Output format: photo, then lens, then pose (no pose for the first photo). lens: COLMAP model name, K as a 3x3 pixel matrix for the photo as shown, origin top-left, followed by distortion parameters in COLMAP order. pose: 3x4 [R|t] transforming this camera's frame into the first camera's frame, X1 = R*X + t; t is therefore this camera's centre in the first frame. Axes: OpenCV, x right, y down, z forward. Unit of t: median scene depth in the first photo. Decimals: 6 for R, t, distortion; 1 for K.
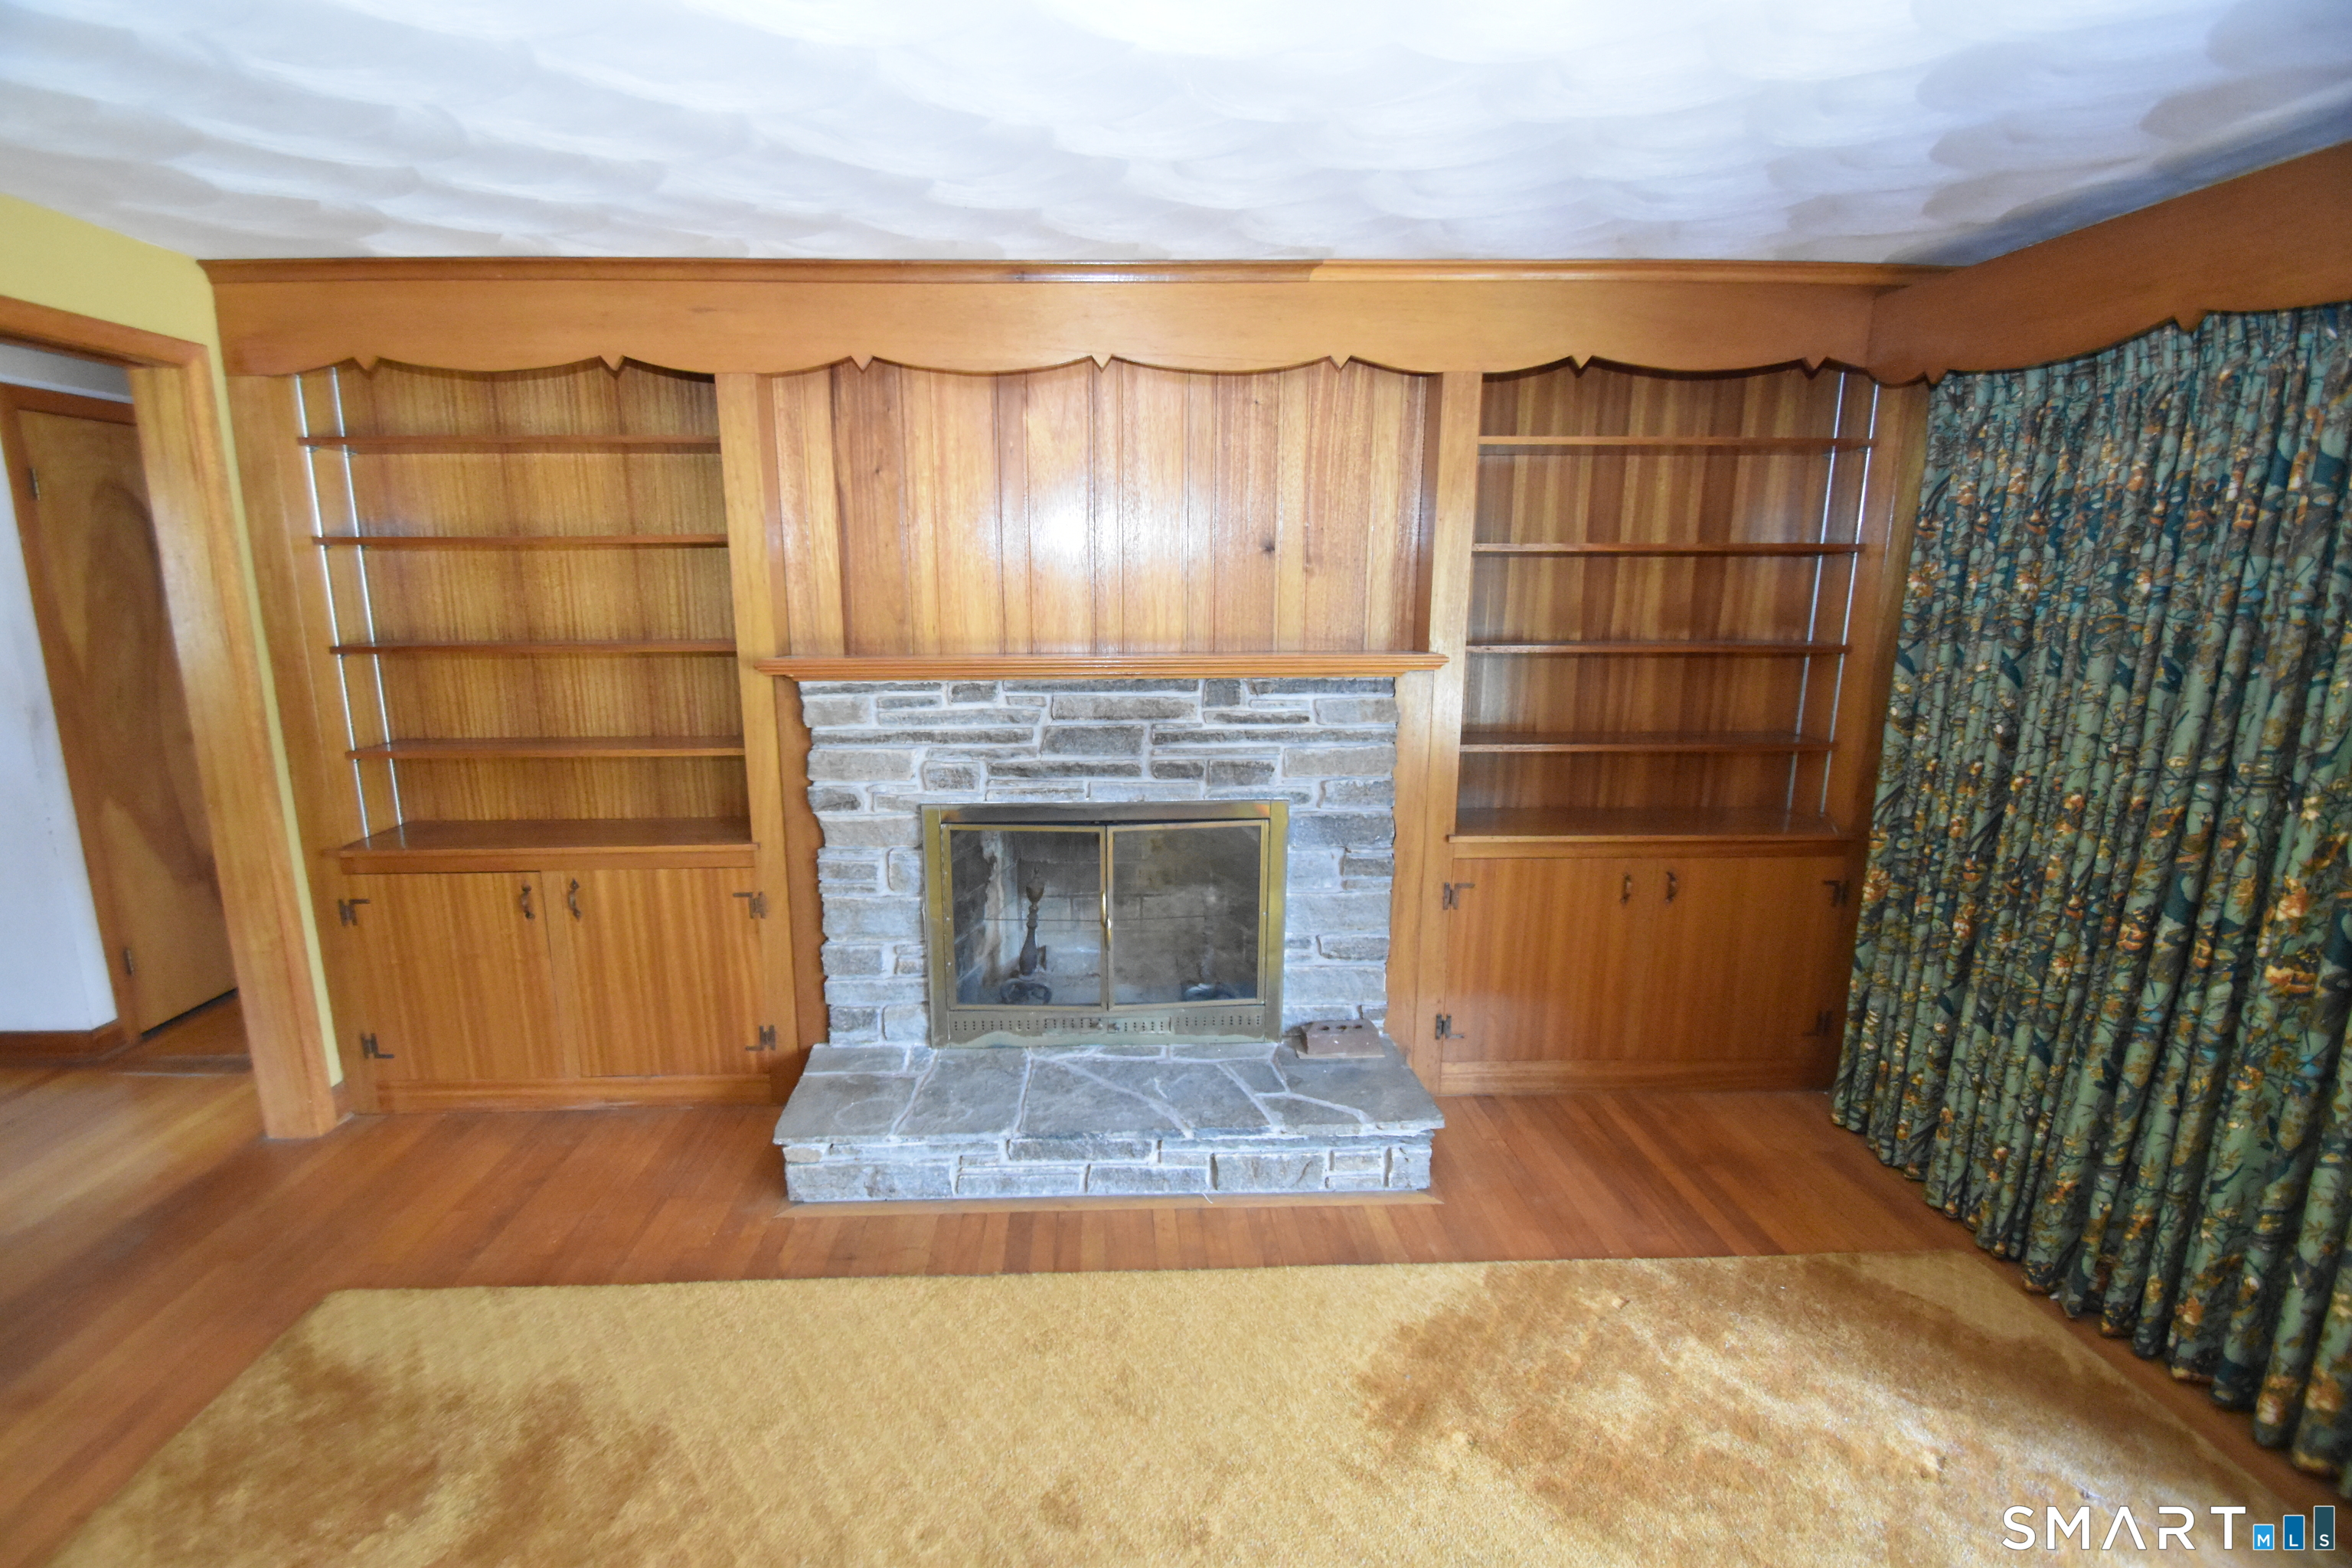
lens RADIAL K [[1048.7, 0, 1183.8], [0, 1048.7, 781.5], [0, 0, 1]] dist [-0.019707, -0.000927]
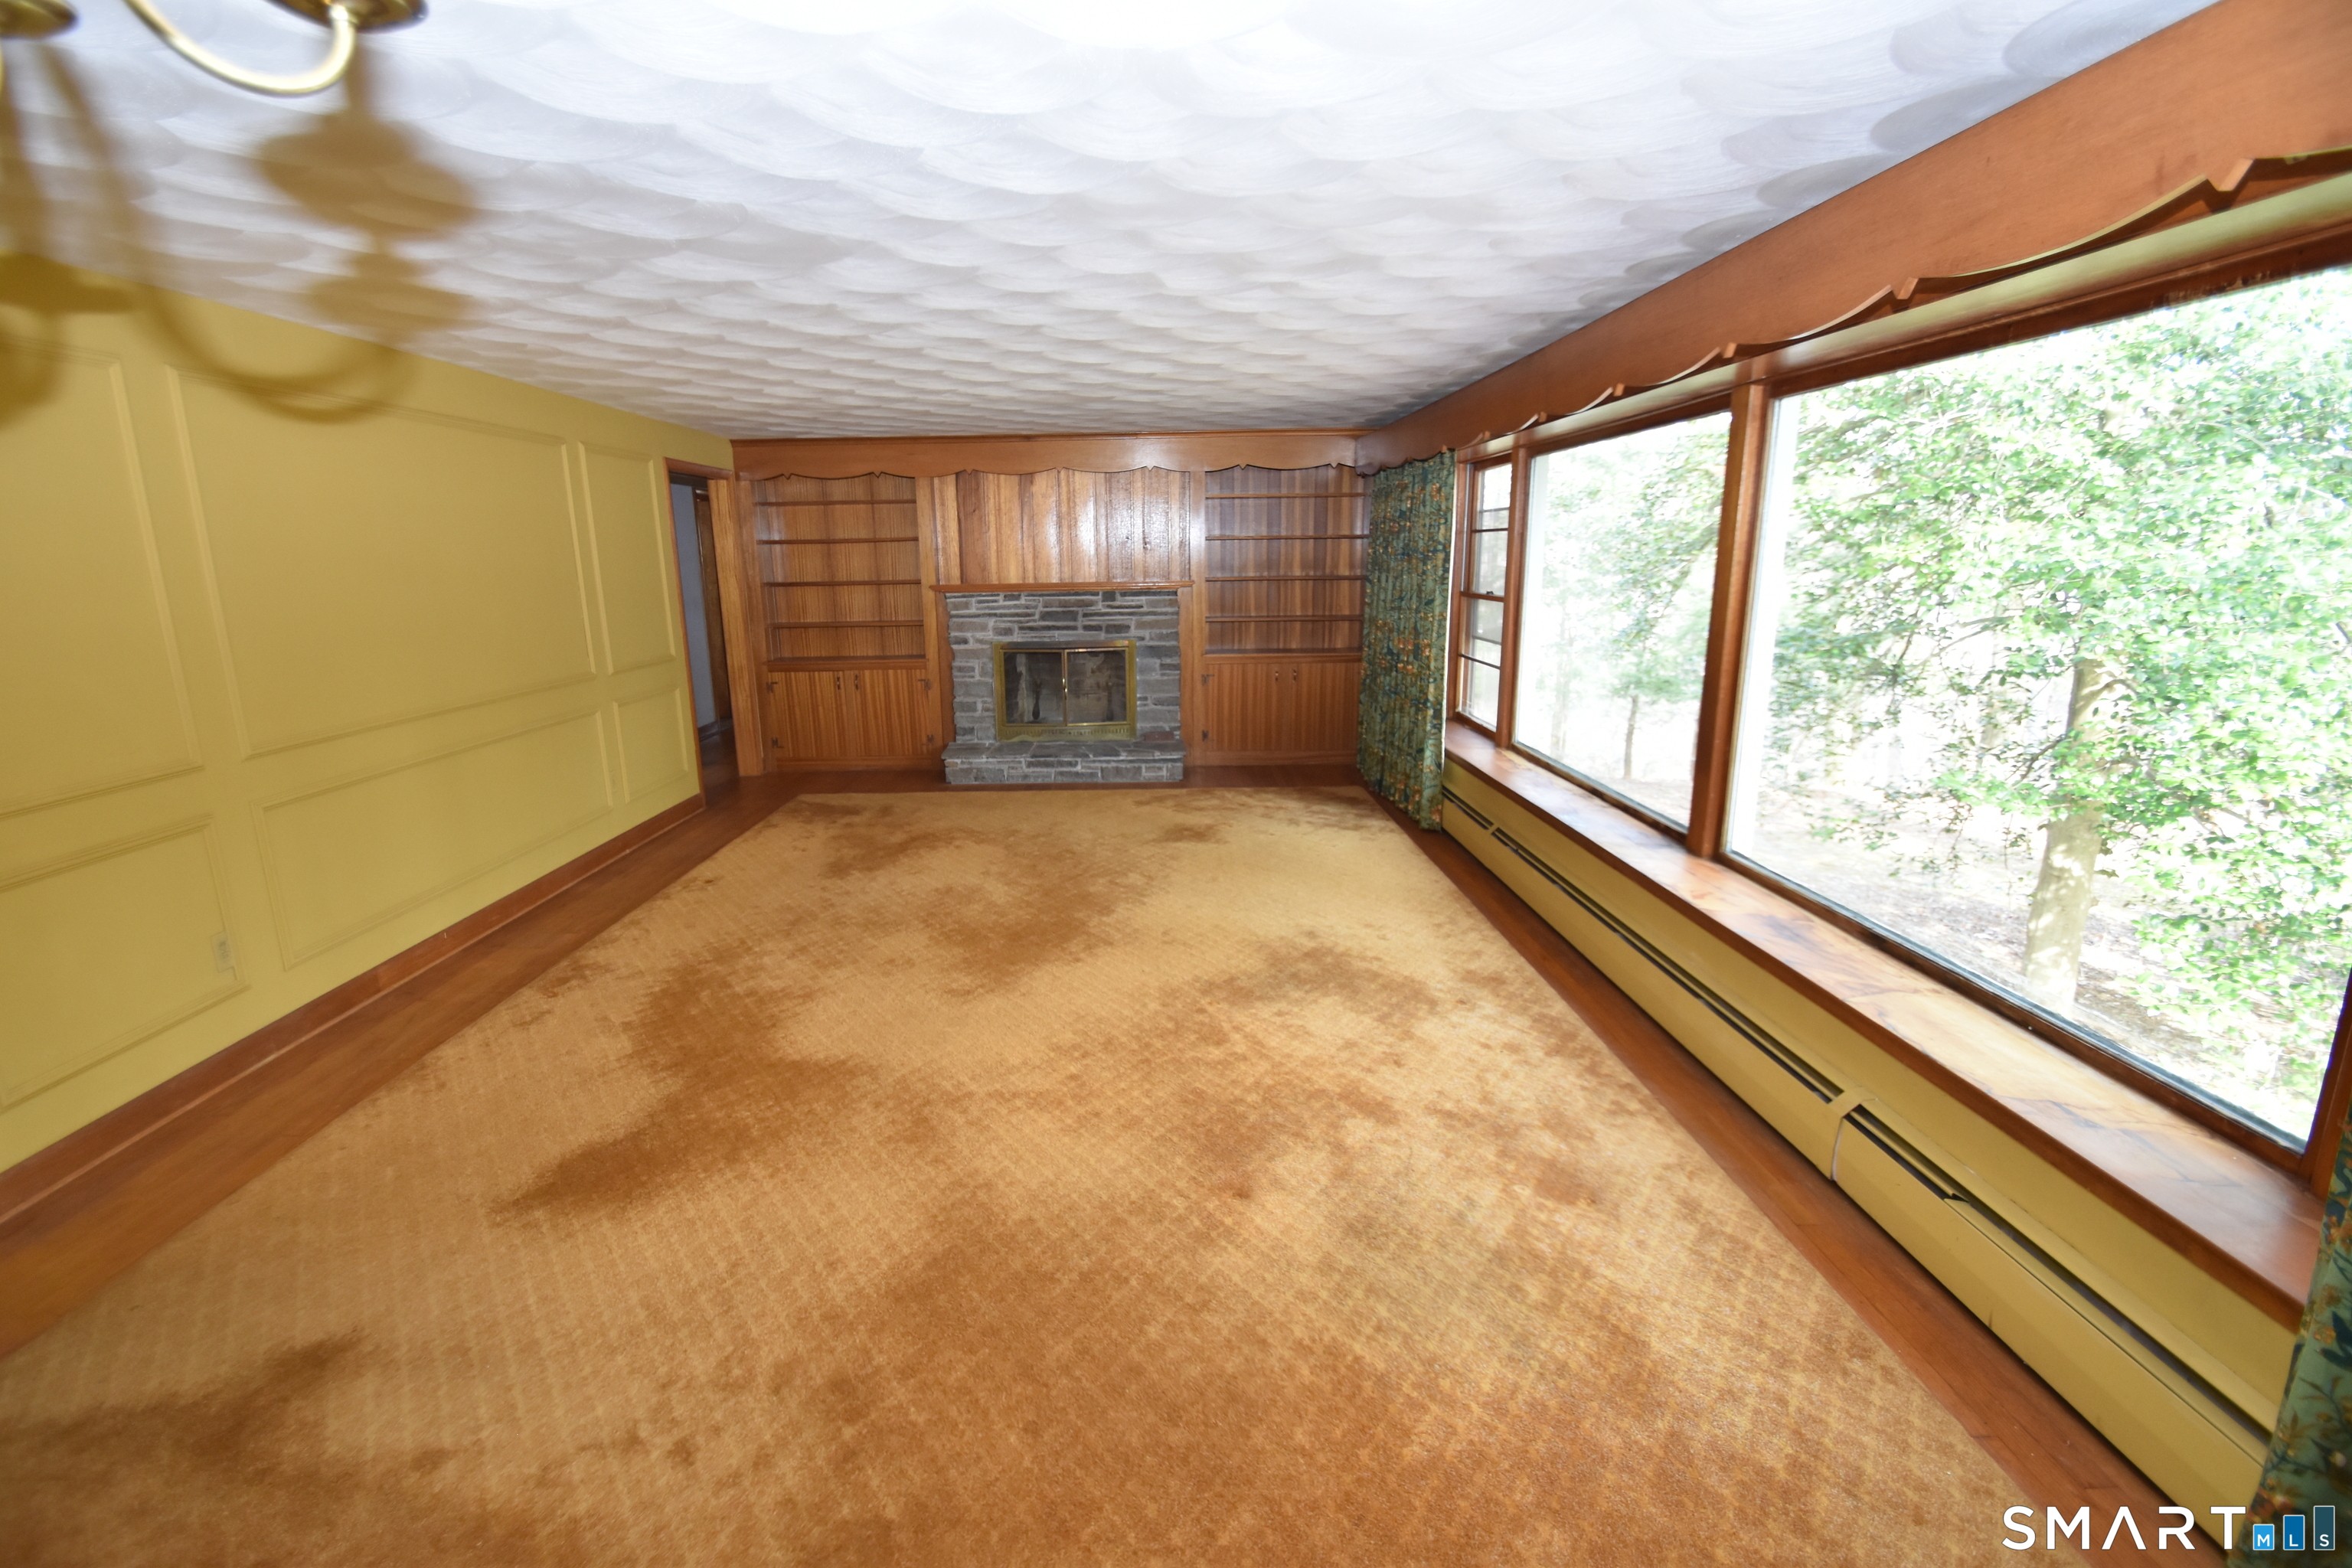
lens RADIAL K [[1048.7, 0, 1174.5], [0, 1048.7, 790.0], [0, 0, 1]] dist [-0.019707, -0.000927]
pose [[0.998813, -0.002850, -0.048633, 0.313656], [0.004006, 0.999711, 0.023698, 0.321044], [0.048552, -0.023864, 0.998536, -1.526755]]
